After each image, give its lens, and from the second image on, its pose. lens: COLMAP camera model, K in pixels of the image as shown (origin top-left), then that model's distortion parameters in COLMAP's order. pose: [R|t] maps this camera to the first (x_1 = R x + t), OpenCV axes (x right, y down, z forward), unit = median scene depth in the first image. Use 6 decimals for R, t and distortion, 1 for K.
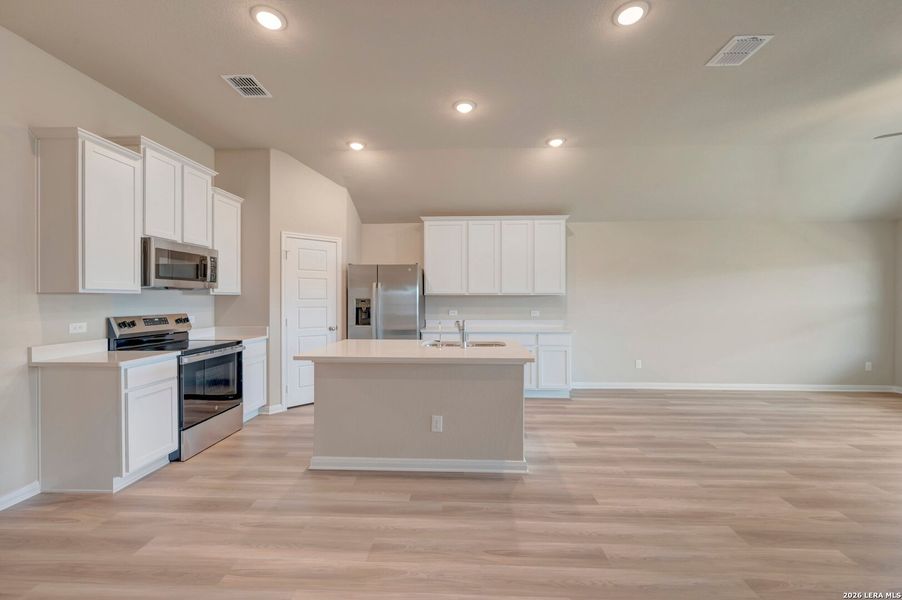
lens RADIAL K [[354.5, 0, 453.1], [0, 354.5, 300.0], [0, 0, 1]] dist [0.000322, -0.000137]
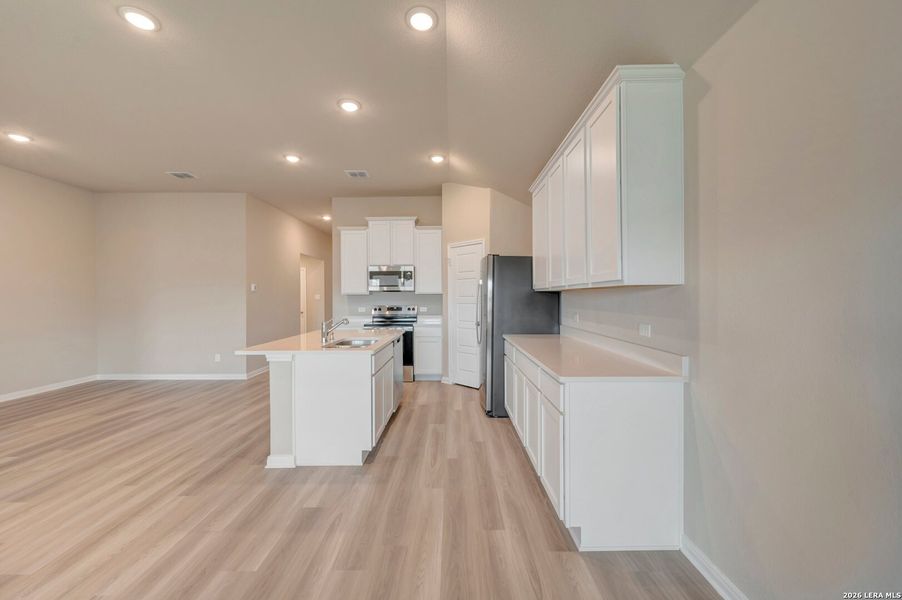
lens RADIAL K [[353.7, 0, 450.2], [0, 353.7, 297.0], [0, 0, 1]] dist [-0.000774, 0.000090]
pose [[0.042747, 0.001977, -0.999084, 0.950534], [0.002941, 0.999993, 0.002105, -0.004685], [0.999082, -0.003029, 0.042741, 1.126621]]
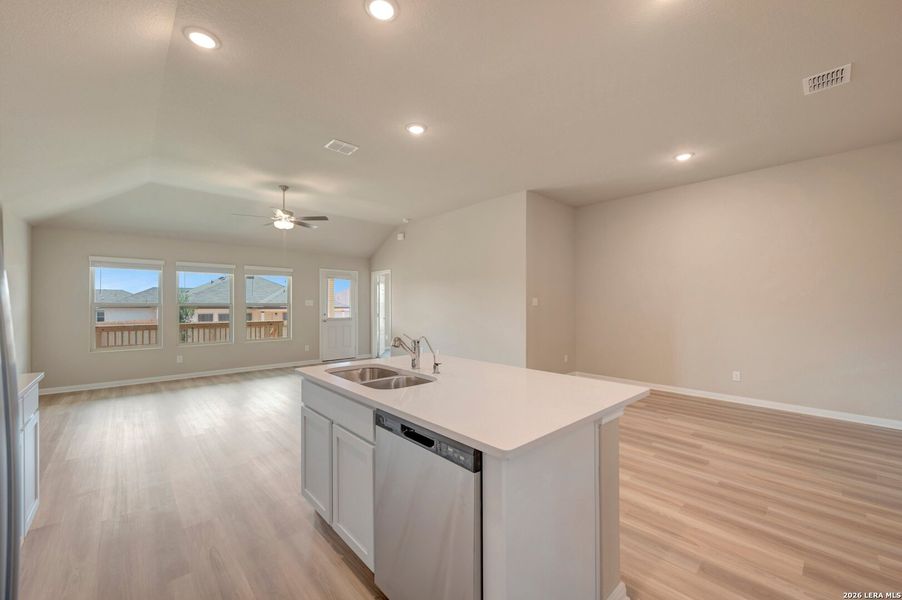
lens RADIAL K [[364.5, 0, 451.0], [0, 364.5, 300.0], [0, 0, 1]] dist [0.000623, 0.000038]
pose [[-0.706497, 0.008841, 0.707661, -0.485359], [0.005153, 0.999960, -0.007348, -0.004953], [-0.707697, -0.001545, -0.706514, 1.258847]]
